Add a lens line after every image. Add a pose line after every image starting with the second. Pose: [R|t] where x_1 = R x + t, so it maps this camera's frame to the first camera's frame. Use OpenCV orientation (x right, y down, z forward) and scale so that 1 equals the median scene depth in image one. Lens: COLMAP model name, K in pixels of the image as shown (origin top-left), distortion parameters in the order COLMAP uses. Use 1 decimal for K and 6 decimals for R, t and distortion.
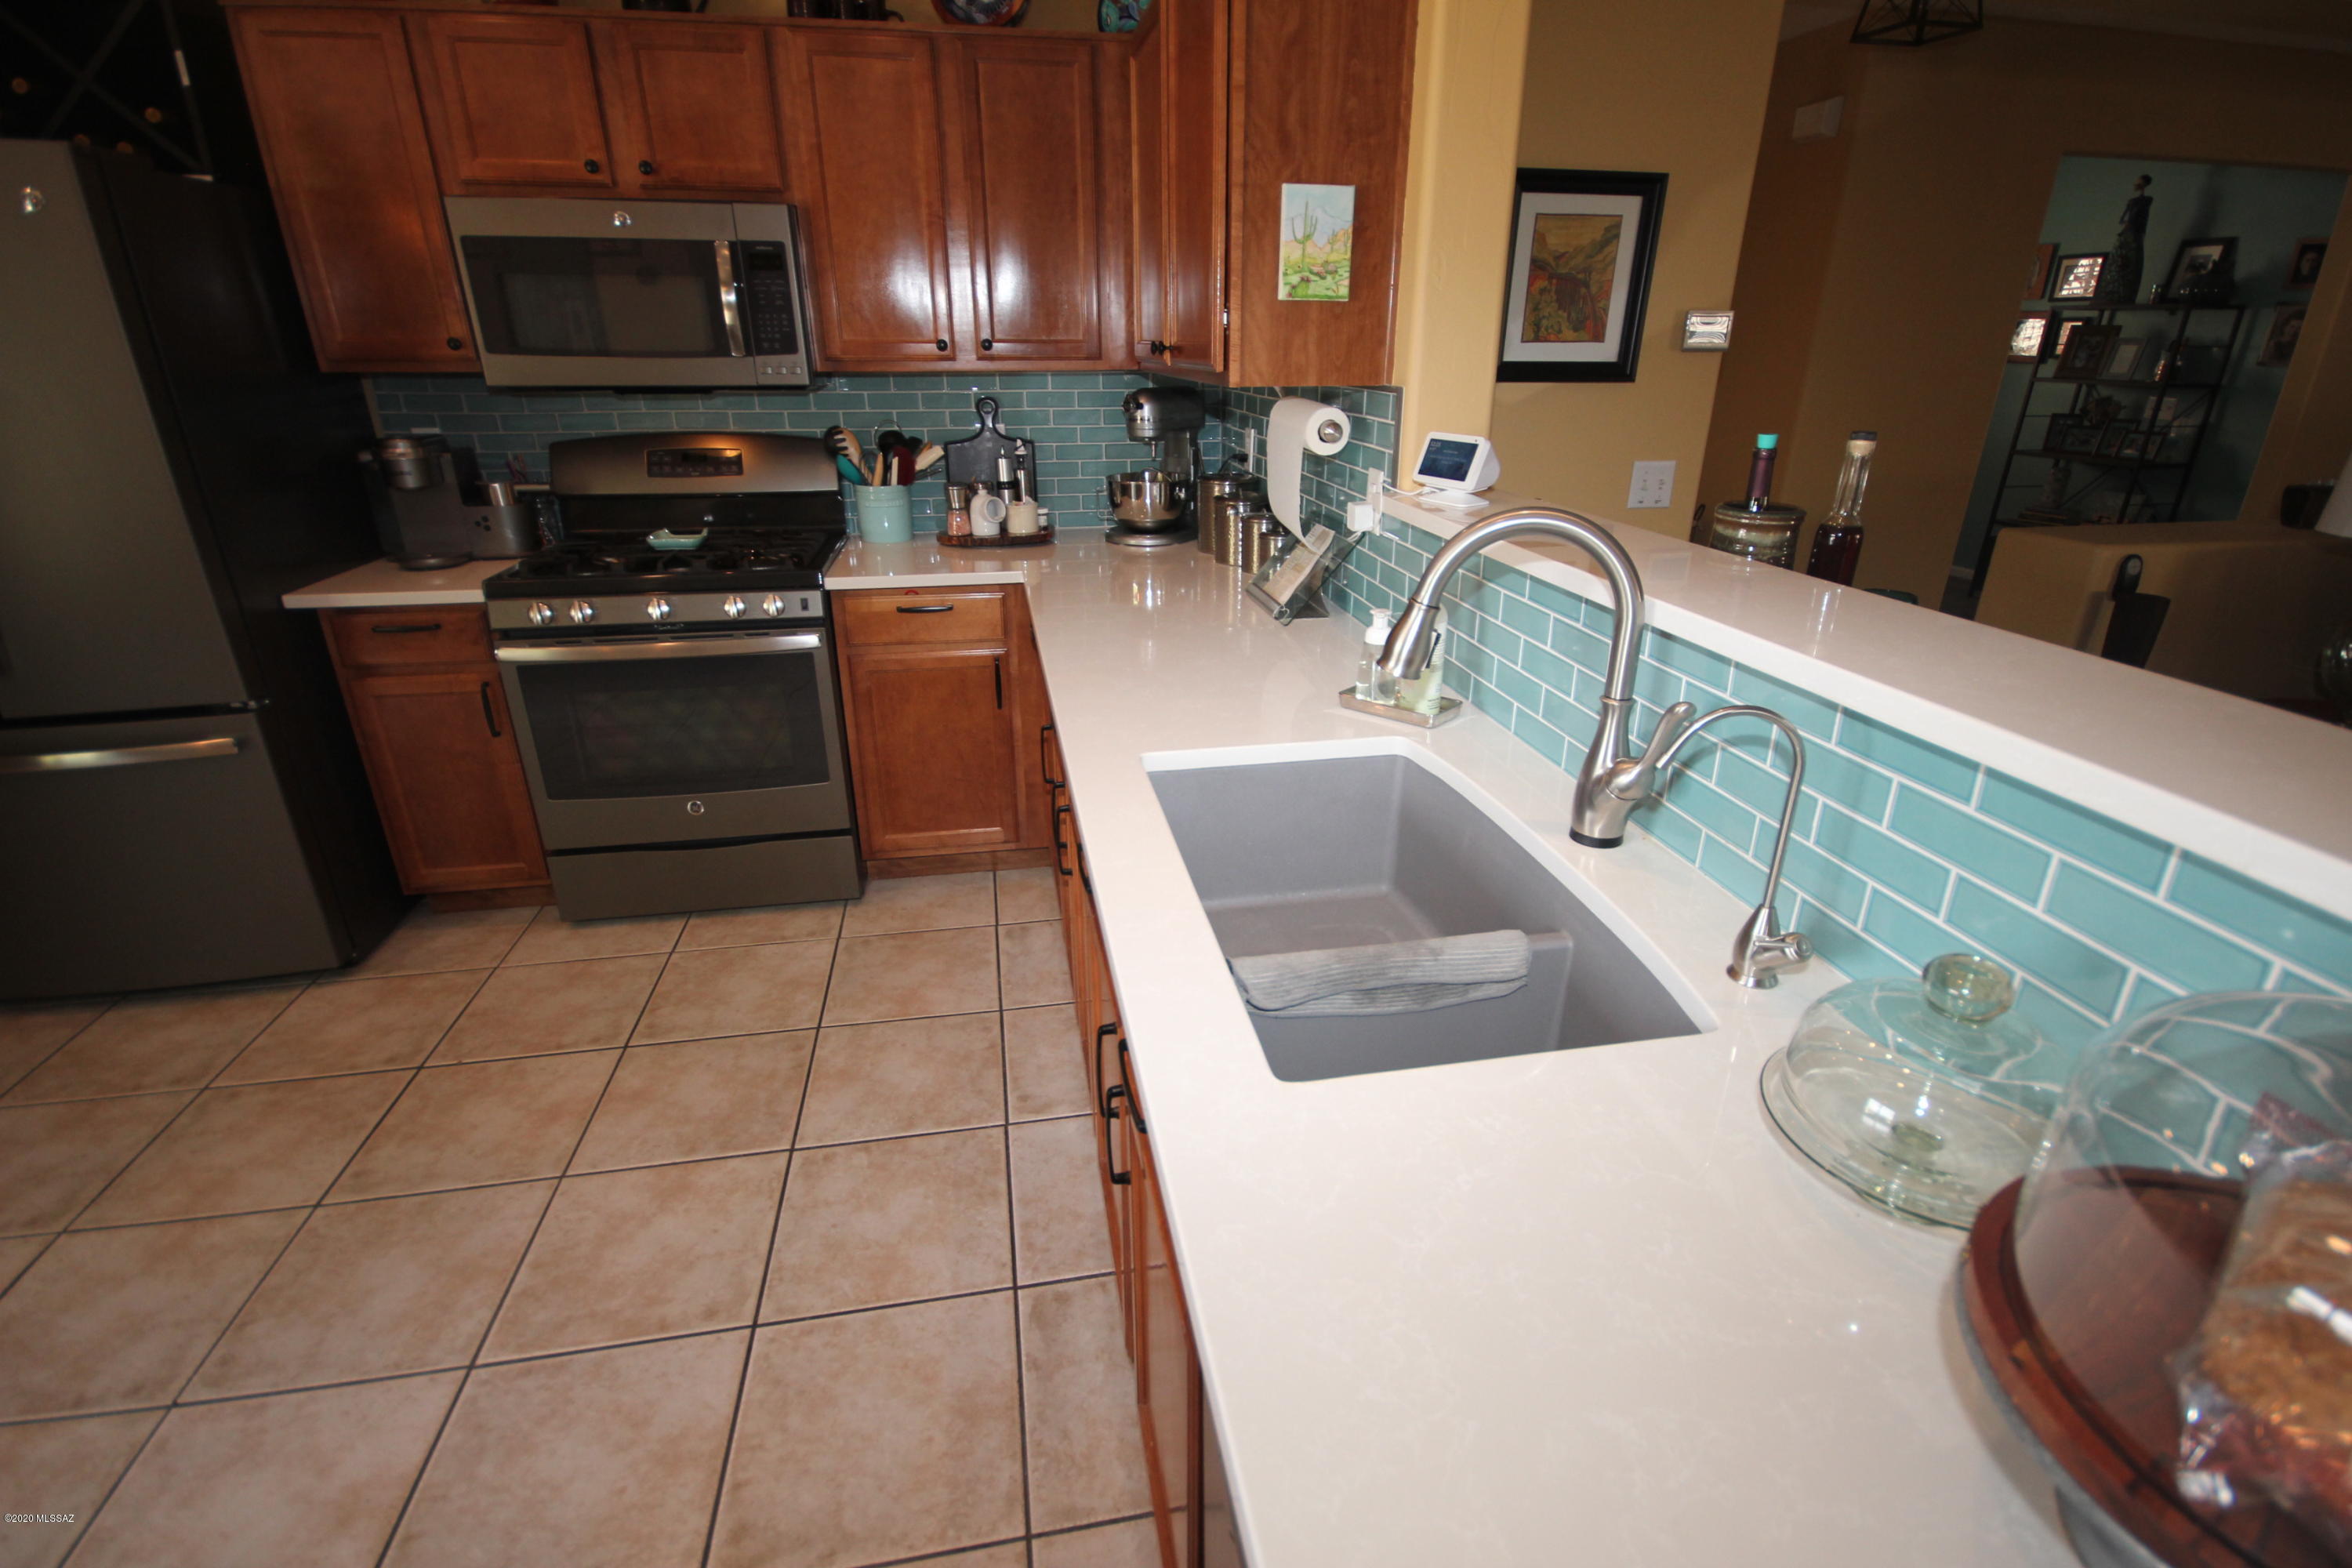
lens RADIAL K [[1101.7, 0, 1198.6], [0, 1101.7, 803.7], [0, 0, 1]] dist [0.006090, -0.006180]
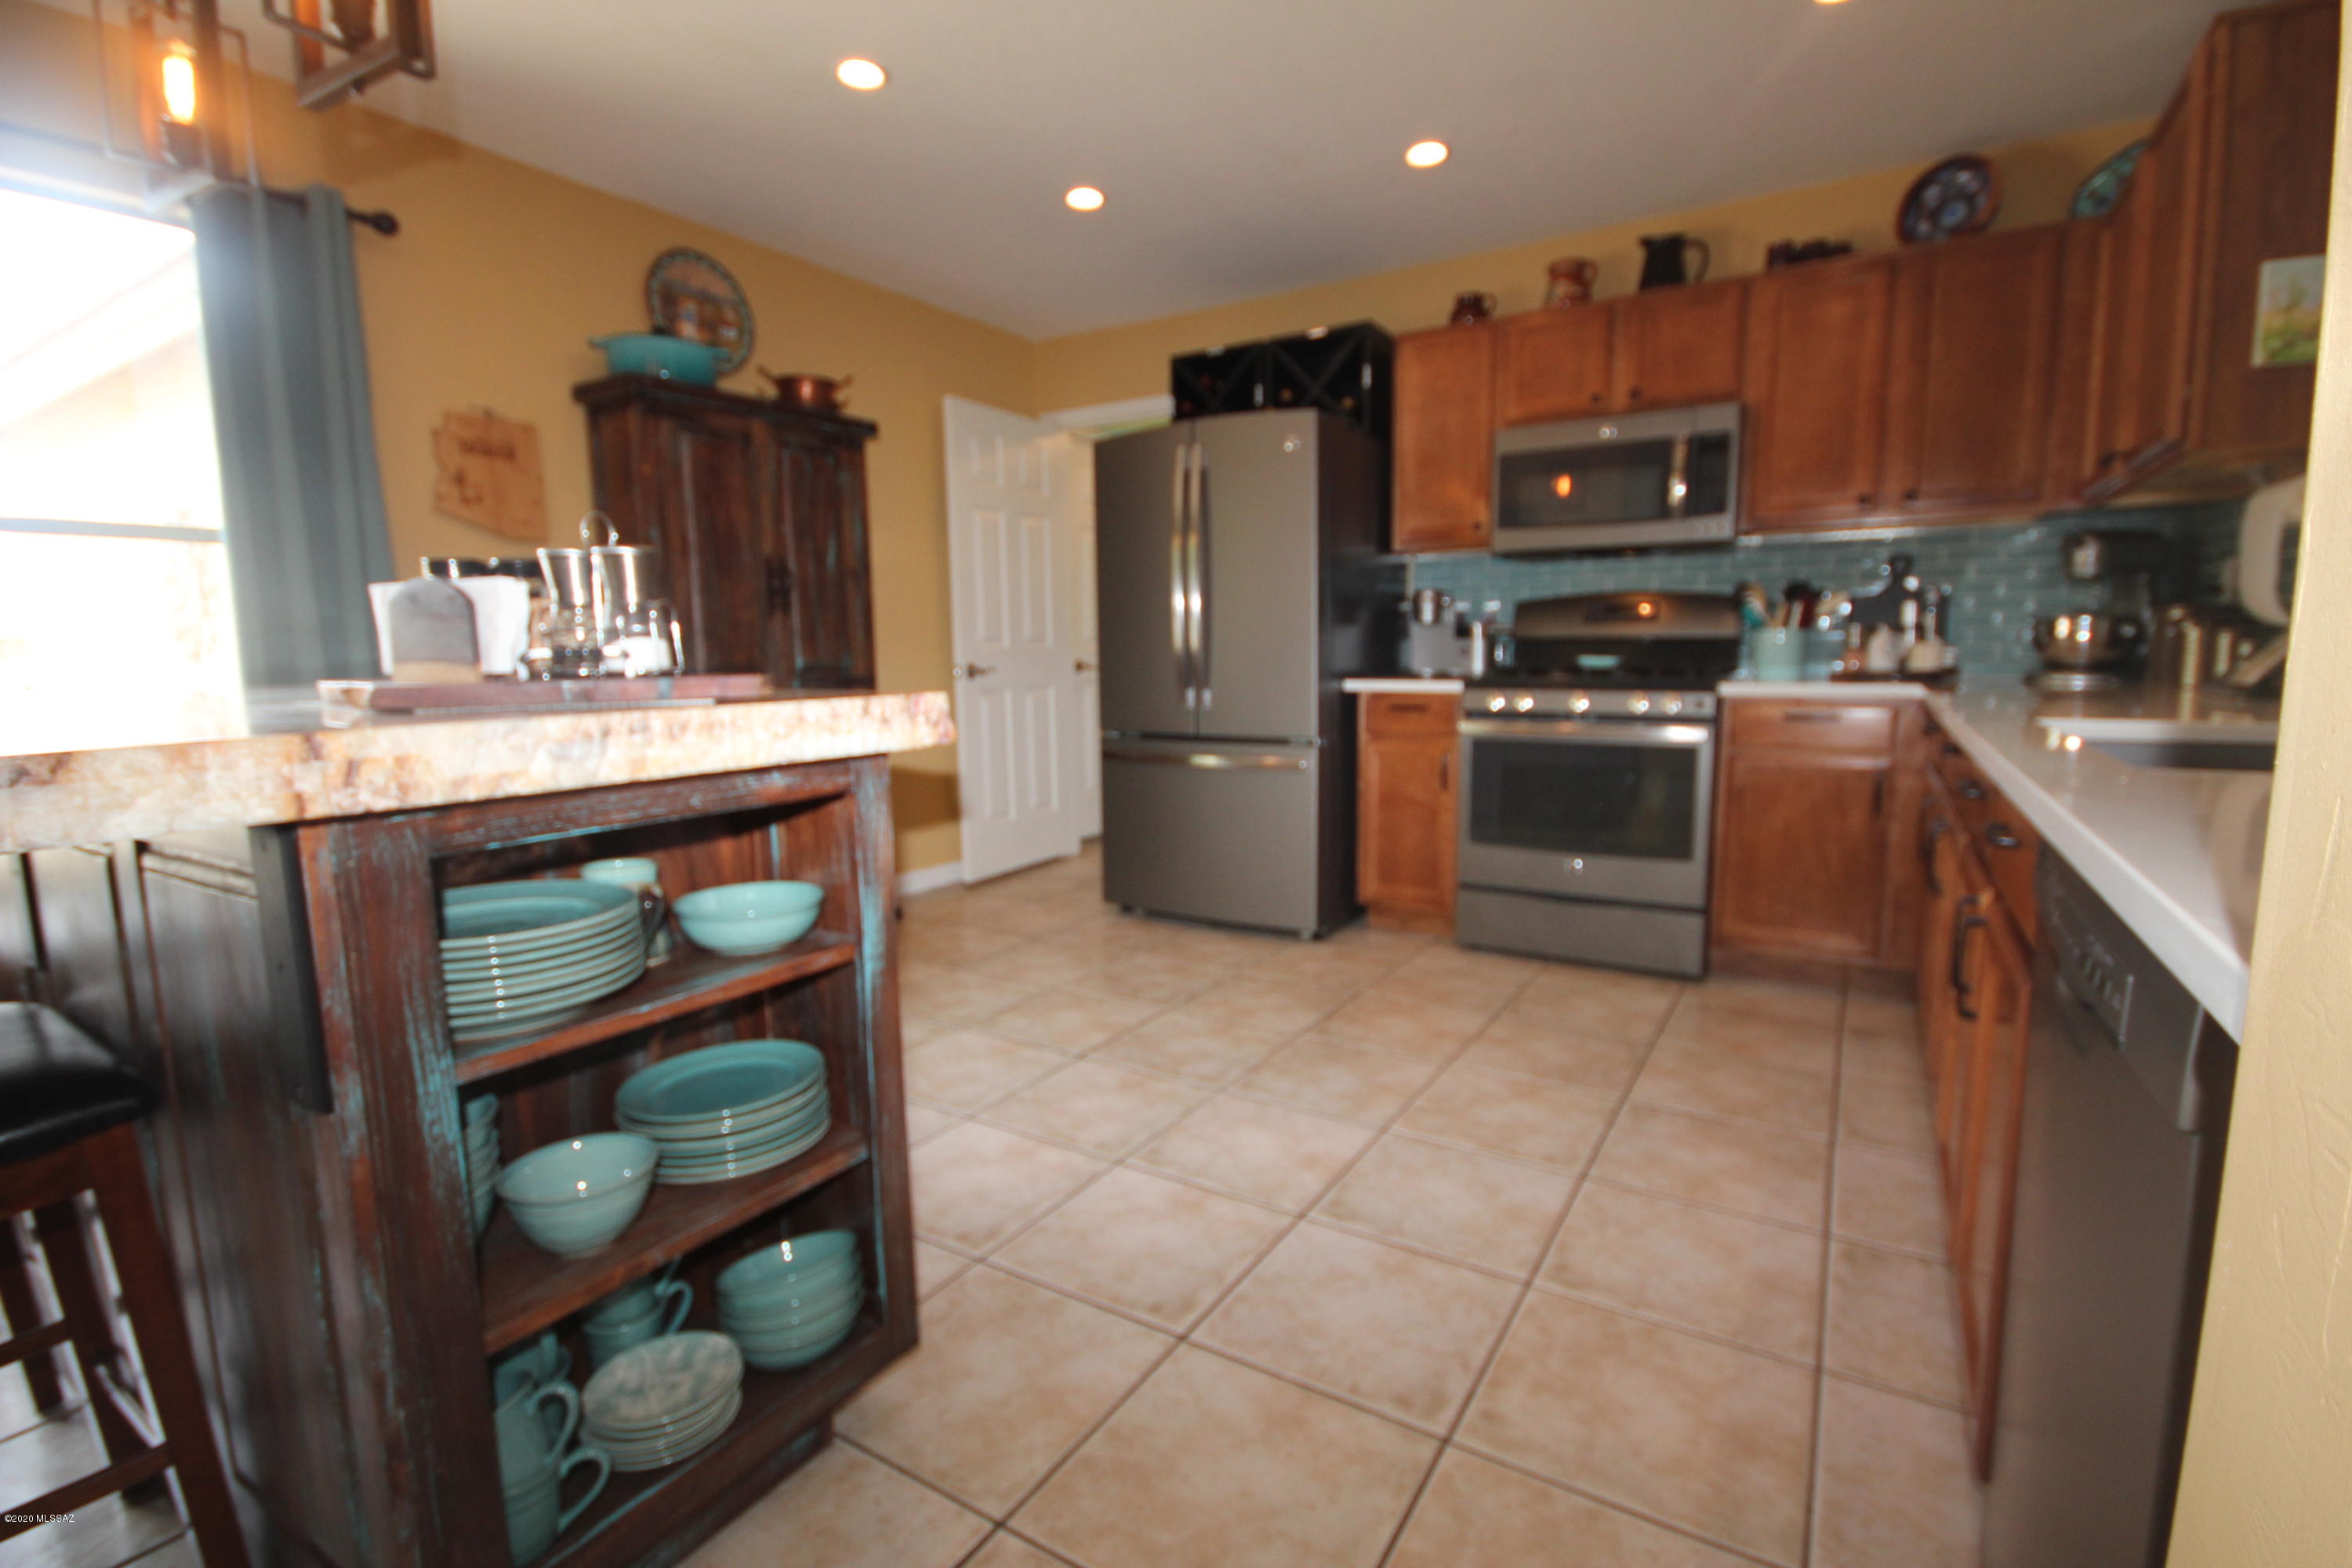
lens RADIAL K [[1101.7, 0, 1180.3], [0, 1101.7, 782.6], [0, 0, 1]] dist [0.006090, -0.006180]
pose [[0.734960, 0.073635, -0.674100, 0.039808], [-0.248491, 0.954183, -0.166695, 0.238035], [0.630940, 0.290022, 0.719584, -0.185407]]
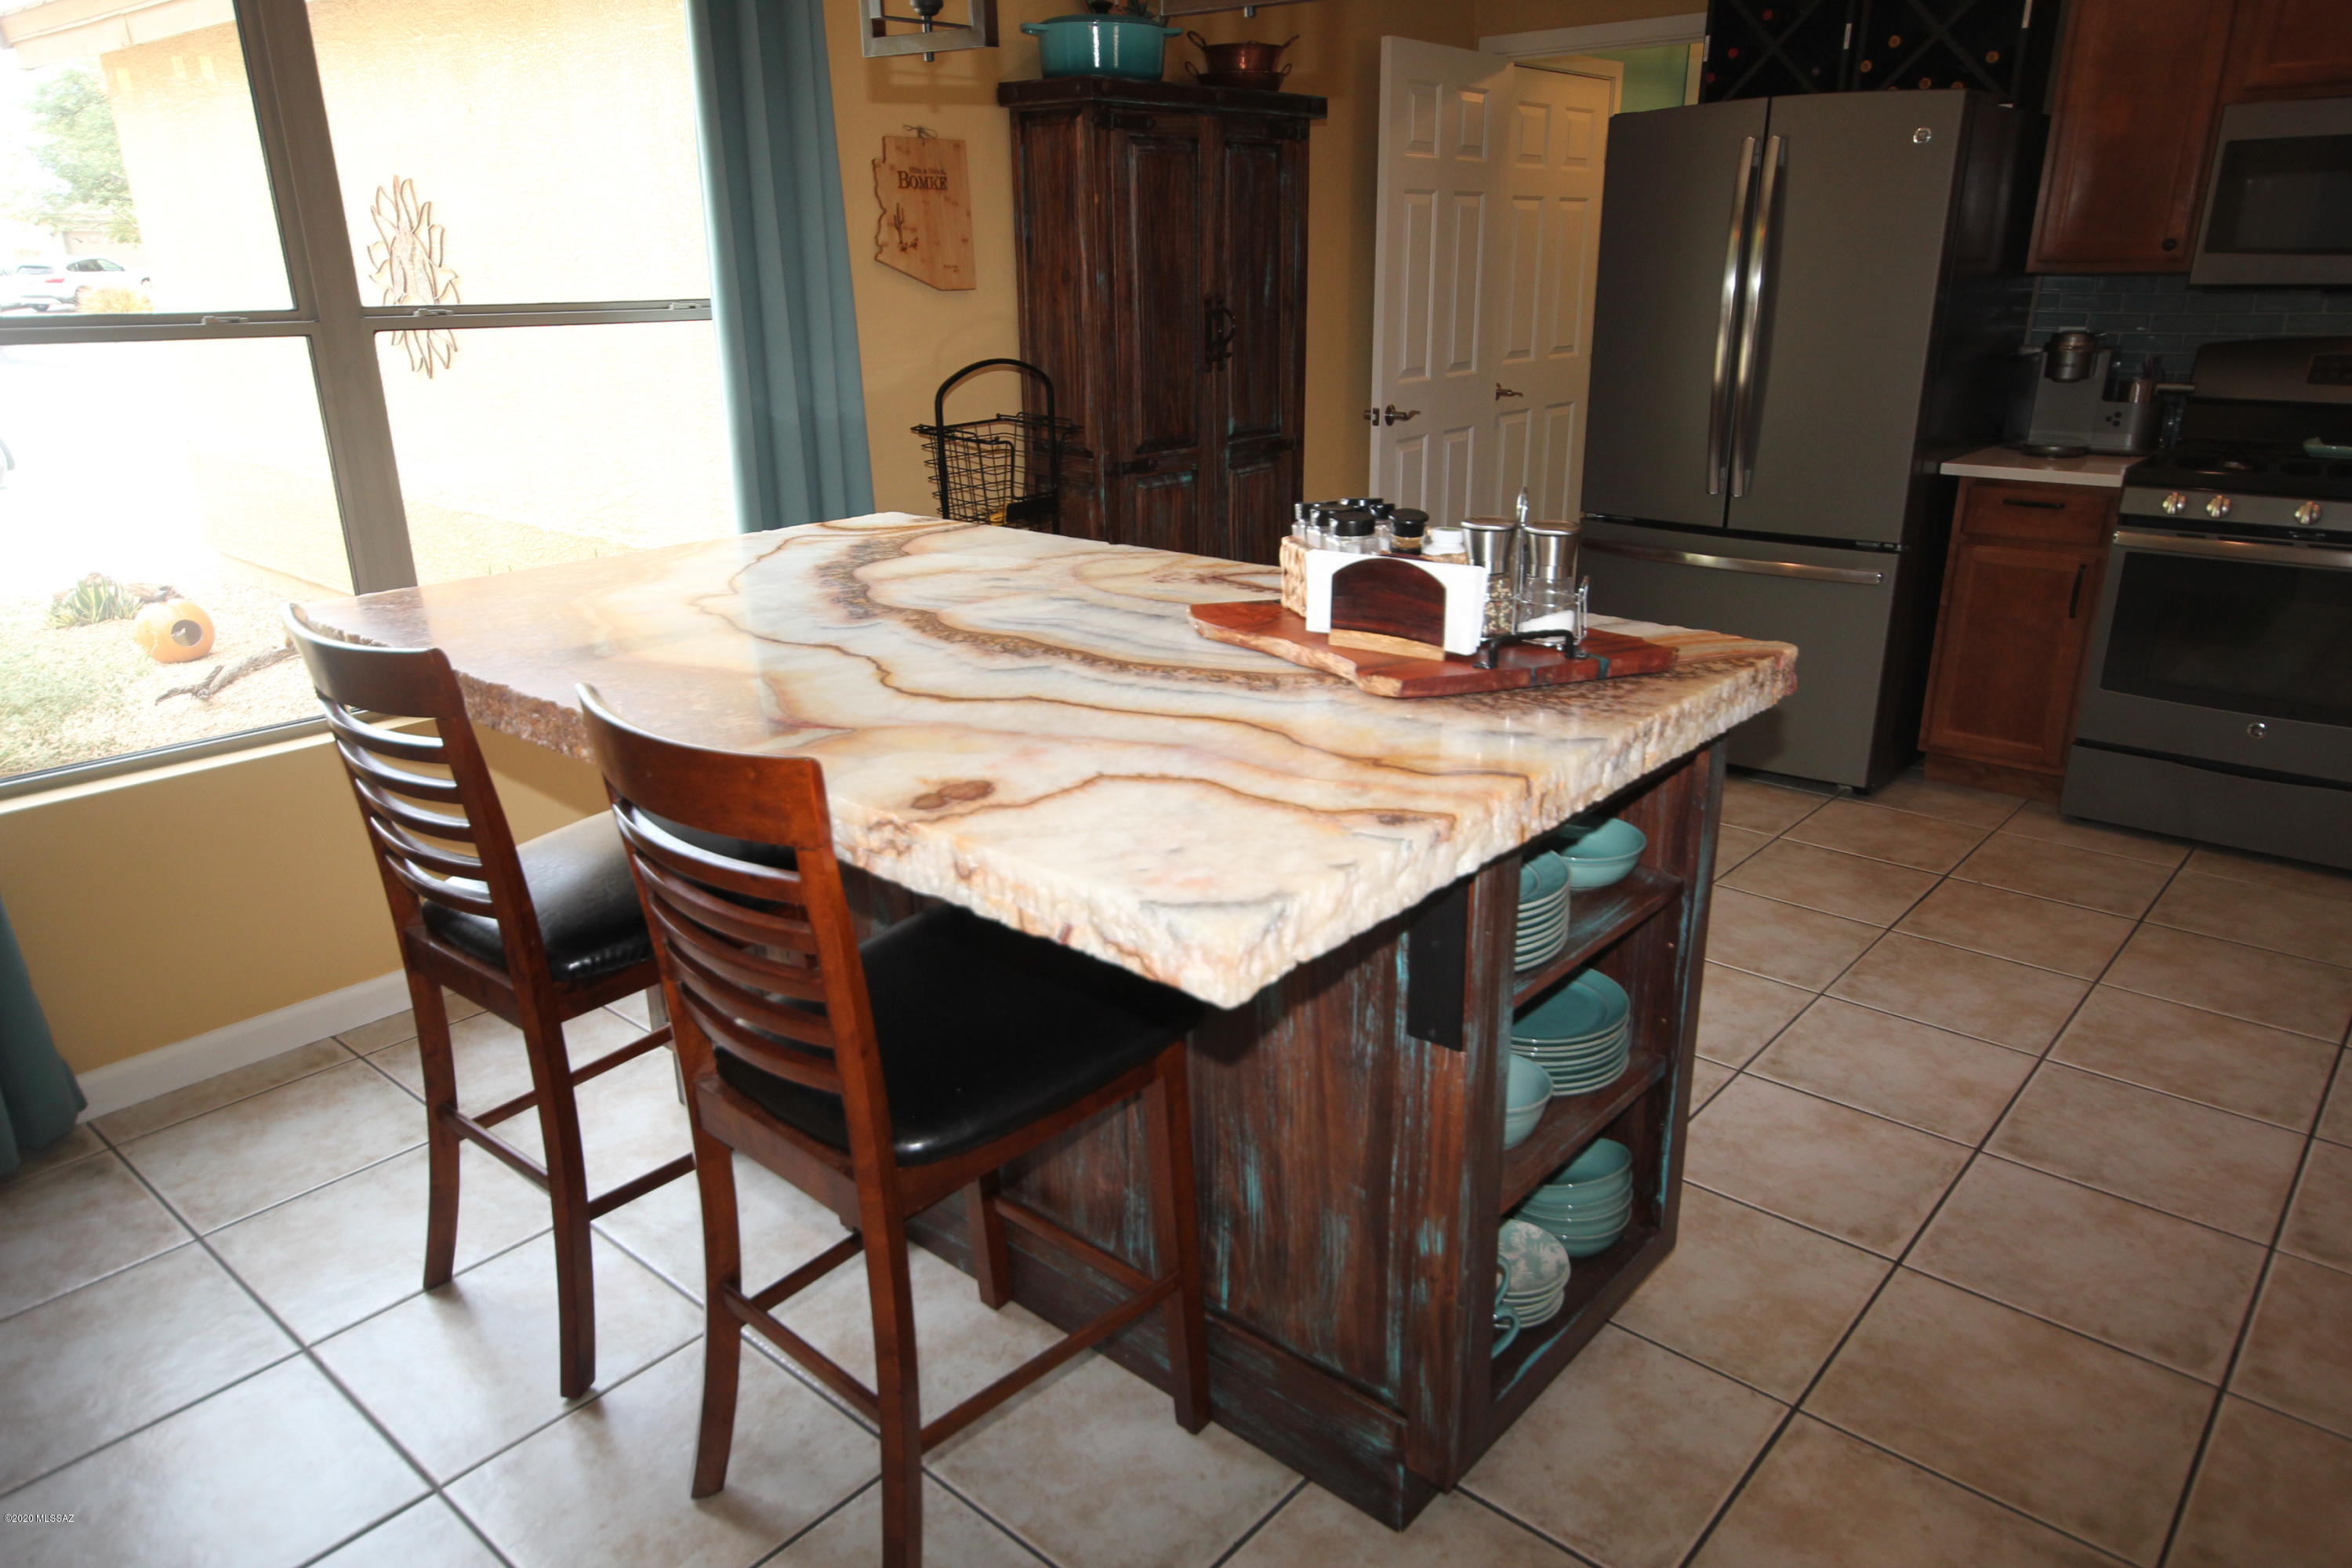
lens RADIAL K [[1561.4, 0, 1176.1], [0, 1561.4, 791.9], [0, 0, 1]] dist [0.012517, 0.014609]
pose [[0.614833, 0.248137, -0.748605, -0.009309], [-0.294110, 0.952880, 0.074293, 0.234192], [0.731765, 0.174495, 0.658841, -0.561756]]
